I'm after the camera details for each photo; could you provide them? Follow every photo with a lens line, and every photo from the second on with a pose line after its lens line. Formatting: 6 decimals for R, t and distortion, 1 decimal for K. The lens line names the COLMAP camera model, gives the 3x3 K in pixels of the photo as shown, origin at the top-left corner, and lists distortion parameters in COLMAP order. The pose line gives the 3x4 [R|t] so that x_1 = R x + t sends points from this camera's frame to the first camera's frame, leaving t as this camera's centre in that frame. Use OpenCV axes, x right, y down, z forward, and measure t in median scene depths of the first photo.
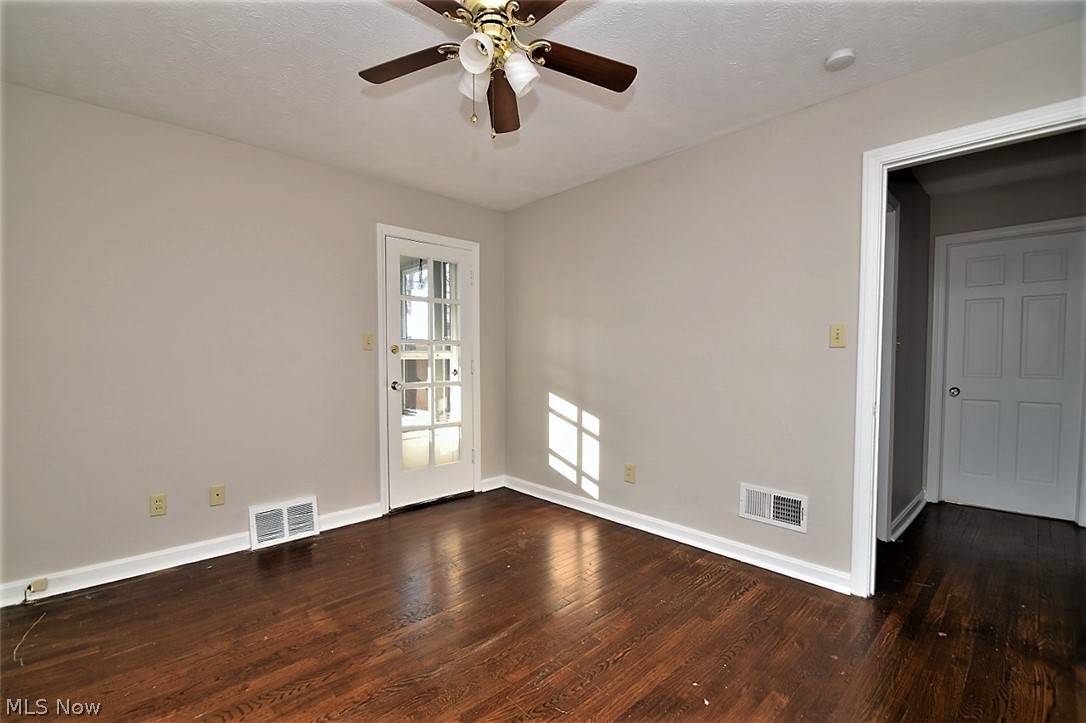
lens RADIAL K [[472.9, 0, 526.3], [0, 472.9, 373.5], [0, 0, 1]] dist [0.001948, -0.010623]
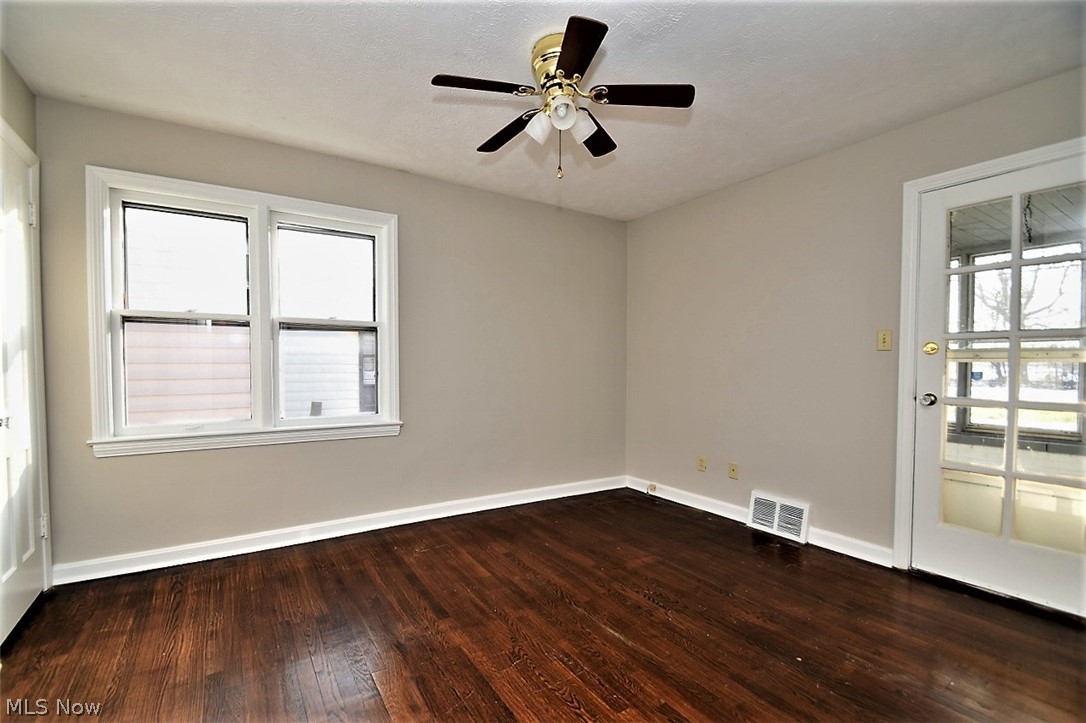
lens RADIAL K [[472.9, 0, 532.9], [0, 472.9, 359.5], [0, 0, 1]] dist [0.001948, -0.010623]
pose [[-0.168335, -0.002963, -0.985725, 0.680067], [-0.035570, 0.999362, 0.003070, -0.022578], [0.985088, 0.035579, -0.168334, 0.674673]]
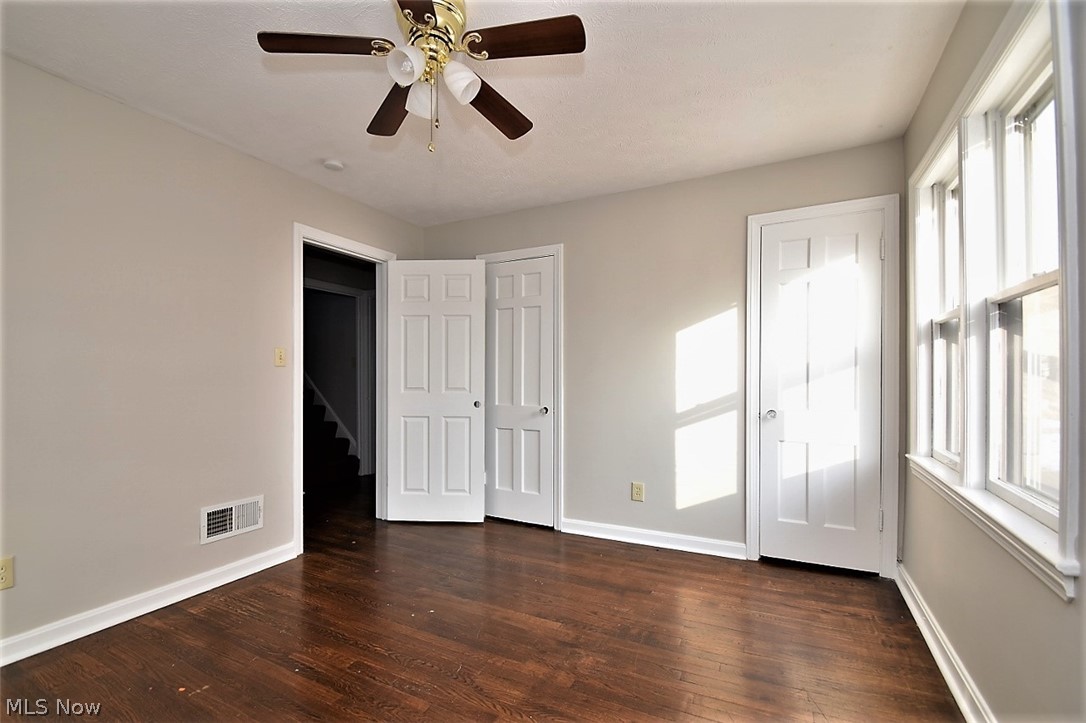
lens RADIAL K [[472.9, 0, 526.2], [0, 472.9, 370.0], [0, 0, 1]] dist [0.001948, -0.010623]
pose [[-0.339346, 0.011176, 0.940595, -0.623527], [0.032504, 0.999472, -0.000149, -0.020477], [-0.940100, 0.030523, -0.339530, 0.682788]]
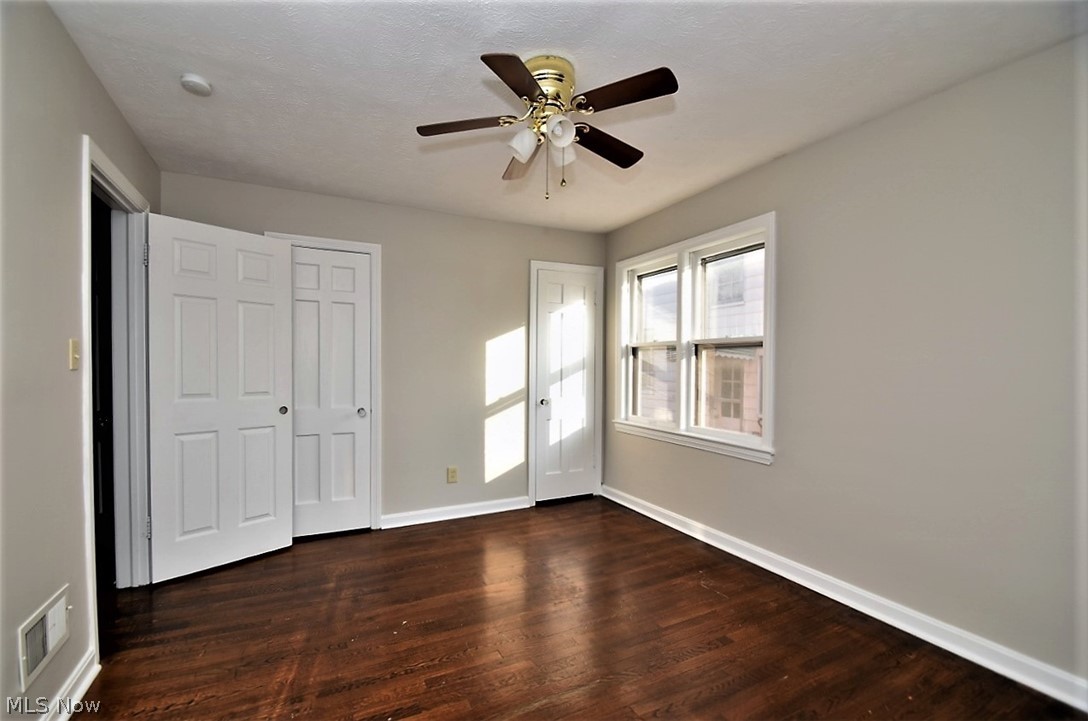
lens RADIAL K [[473.8, 0, 534.4], [0, 473.8, 367.6], [0, 0, 1]] dist [0.001948, -0.010623]
pose [[-0.959704, -0.007121, 0.280923, -0.224237], [0.003080, 0.999352, 0.035854, -0.069454], [-0.280997, 0.035275, -0.959060, 1.271759]]
